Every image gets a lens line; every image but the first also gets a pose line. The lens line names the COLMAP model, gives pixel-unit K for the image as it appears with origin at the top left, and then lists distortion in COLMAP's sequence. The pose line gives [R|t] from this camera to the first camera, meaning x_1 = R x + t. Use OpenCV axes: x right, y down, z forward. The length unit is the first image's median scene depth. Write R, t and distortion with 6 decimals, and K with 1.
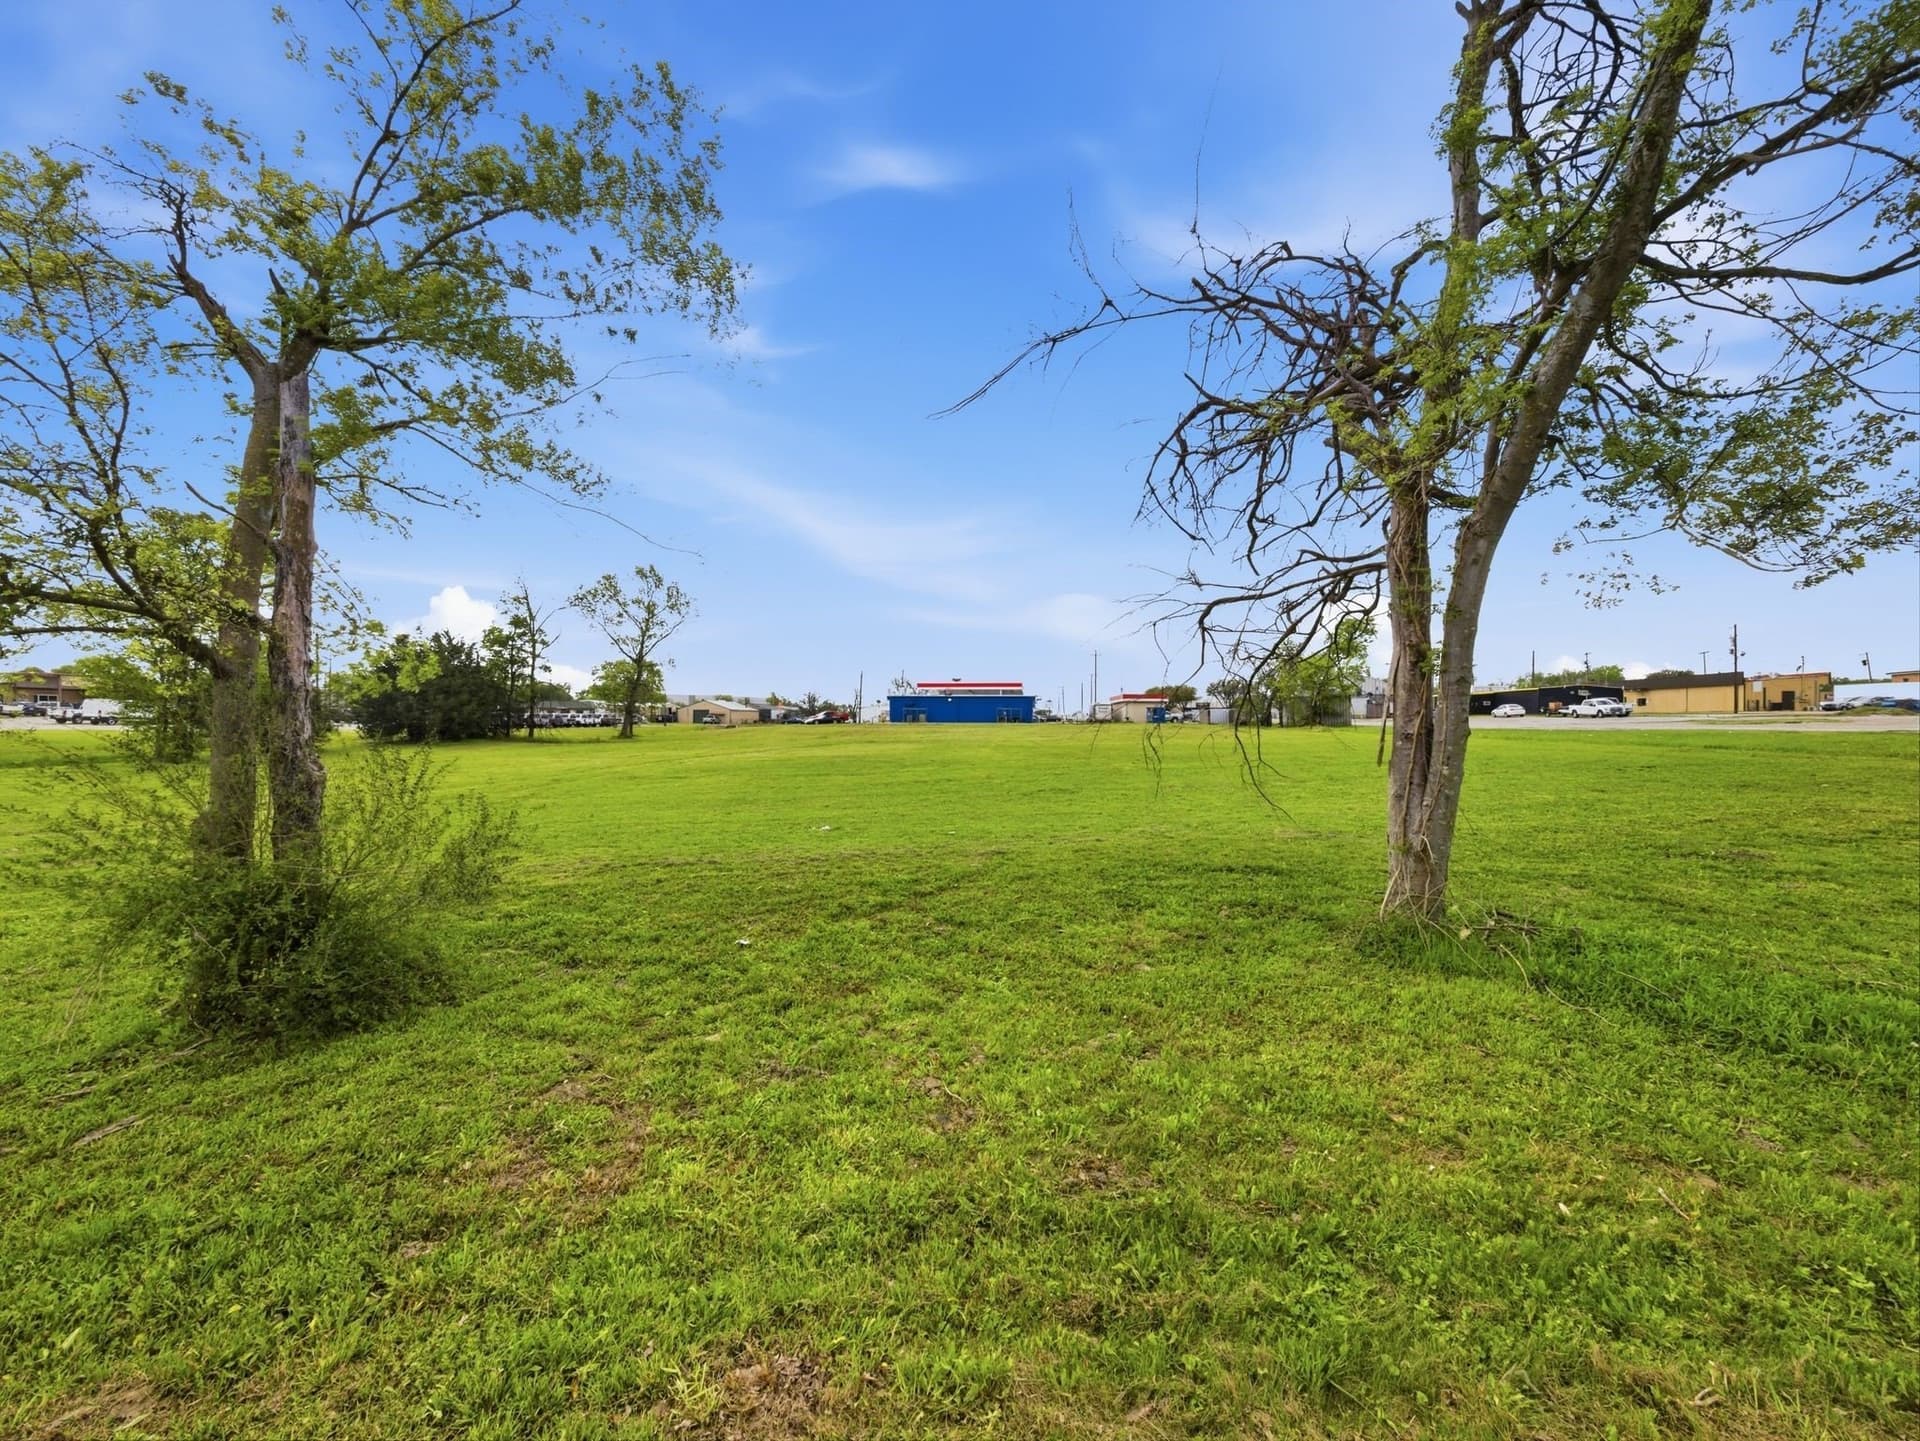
lens RADIAL K [[857.4, 0, 954.8], [0, 857.4, 722.8], [0, 0, 1]] dist [-0.013472, 0.004118]
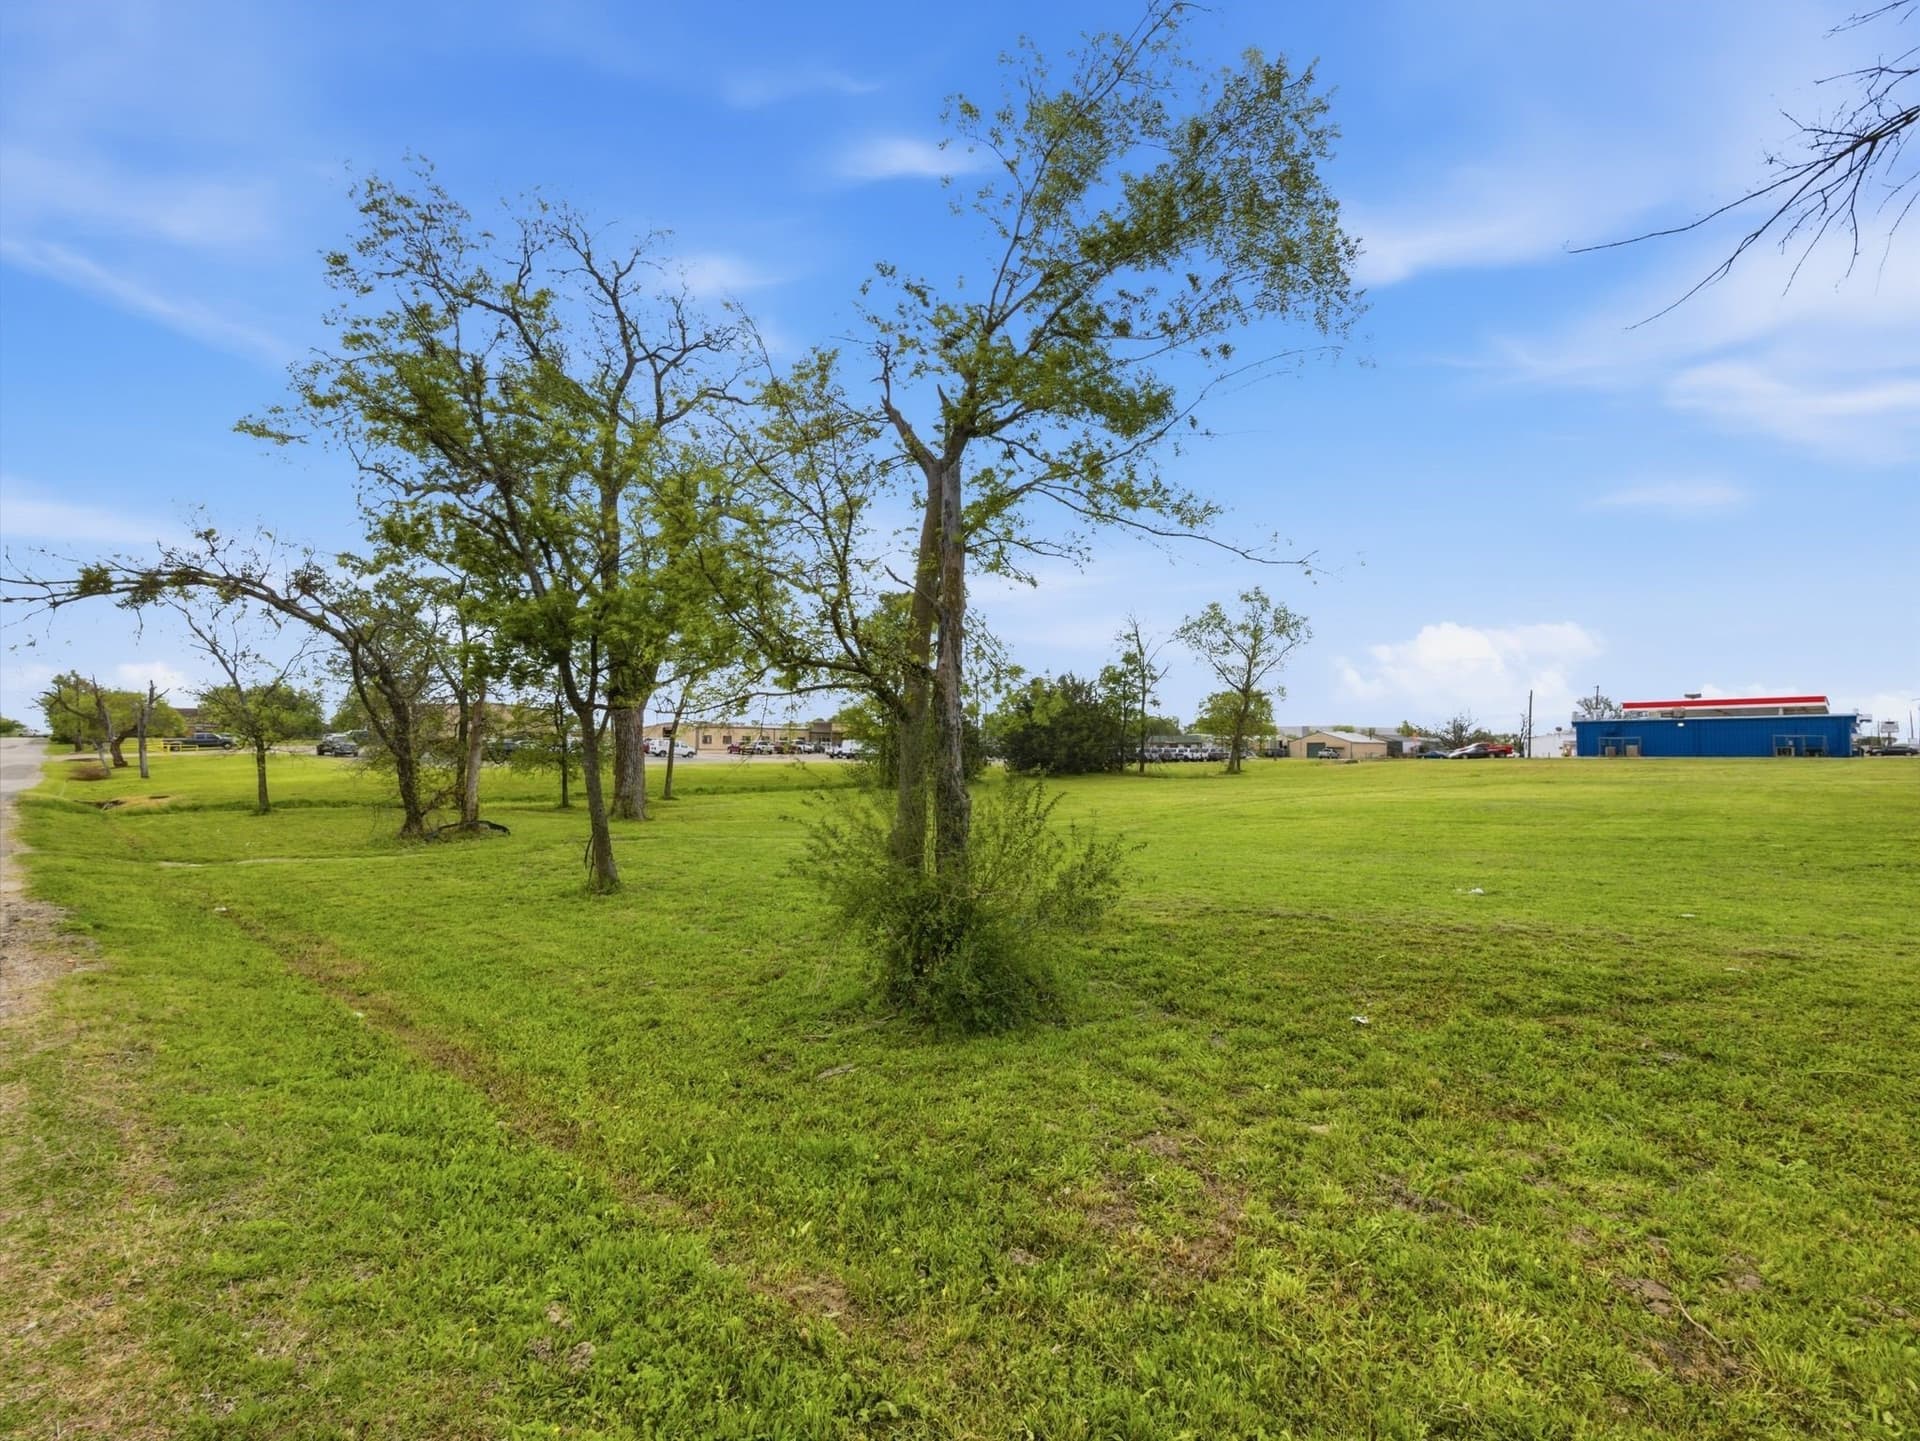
lens RADIAL K [[857.4, 0, 951.5], [0, 857.4, 731.1], [0, 0, 1]] dist [-0.013472, 0.004118]
pose [[0.750134, -0.021118, -0.660948, 0.008511], [-0.002229, 0.999404, -0.034462, 0.005562], [0.661282, 0.027324, 0.749640, 0.111789]]
